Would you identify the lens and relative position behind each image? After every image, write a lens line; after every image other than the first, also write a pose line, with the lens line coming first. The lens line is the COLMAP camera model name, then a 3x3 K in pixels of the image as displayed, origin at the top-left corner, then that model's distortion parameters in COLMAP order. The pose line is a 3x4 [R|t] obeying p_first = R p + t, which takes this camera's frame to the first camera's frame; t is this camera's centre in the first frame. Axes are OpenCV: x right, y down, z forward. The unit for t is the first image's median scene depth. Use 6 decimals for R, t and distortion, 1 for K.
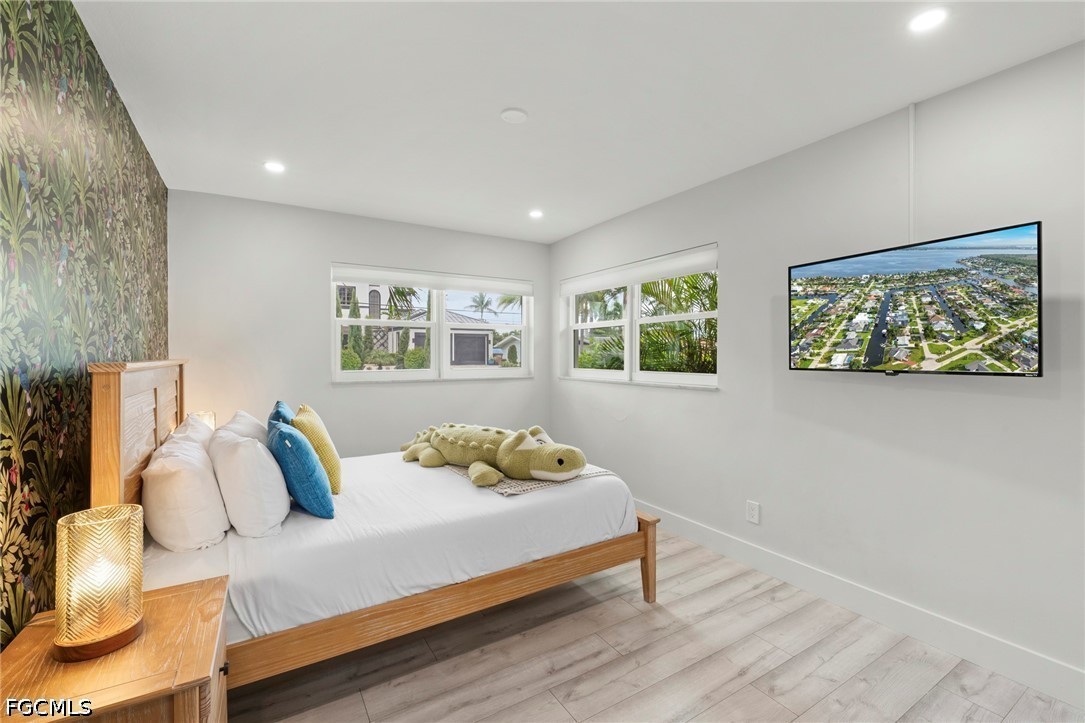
lens RADIAL K [[465.6, 0, 522.6], [0, 465.6, 356.2], [0, 0, 1]] dist [0.002855, 0.000393]
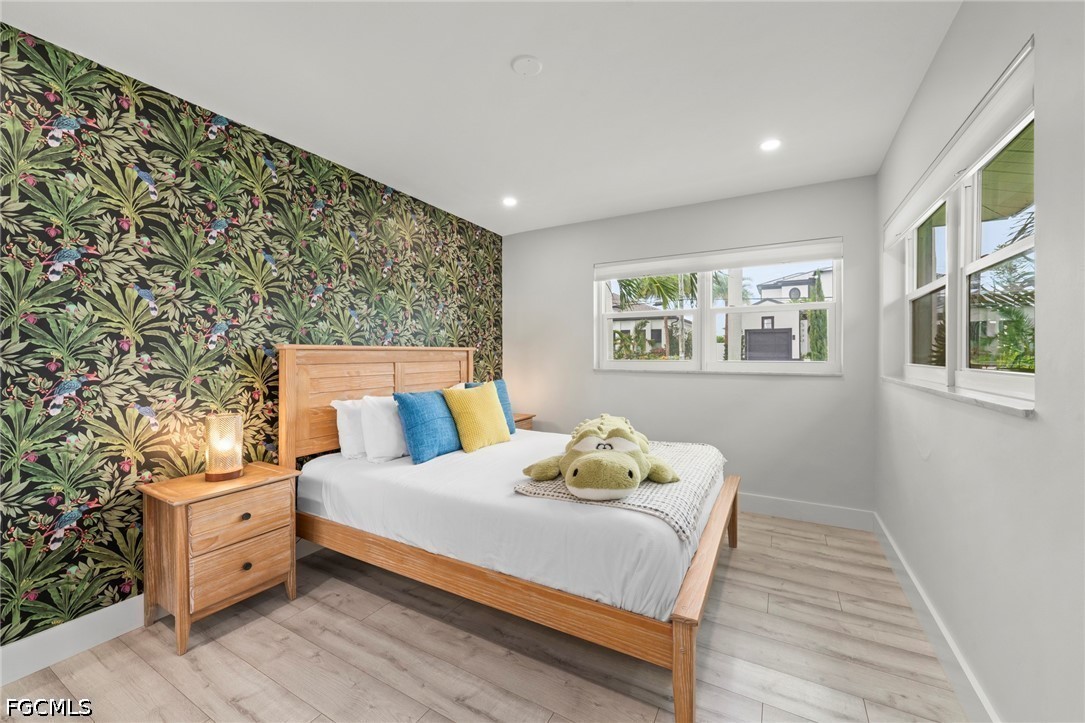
lens RADIAL K [[411.9, 0, 543.4], [0, 411.9, 356.8], [0, 0, 1]] dist [-0.000250, 0.000114]
pose [[0.505699, 0.006166, -0.862688, 0.730717], [-0.004009, 0.999980, 0.004798, 0.035291], [0.862701, 0.001032, 0.505713, 0.689503]]
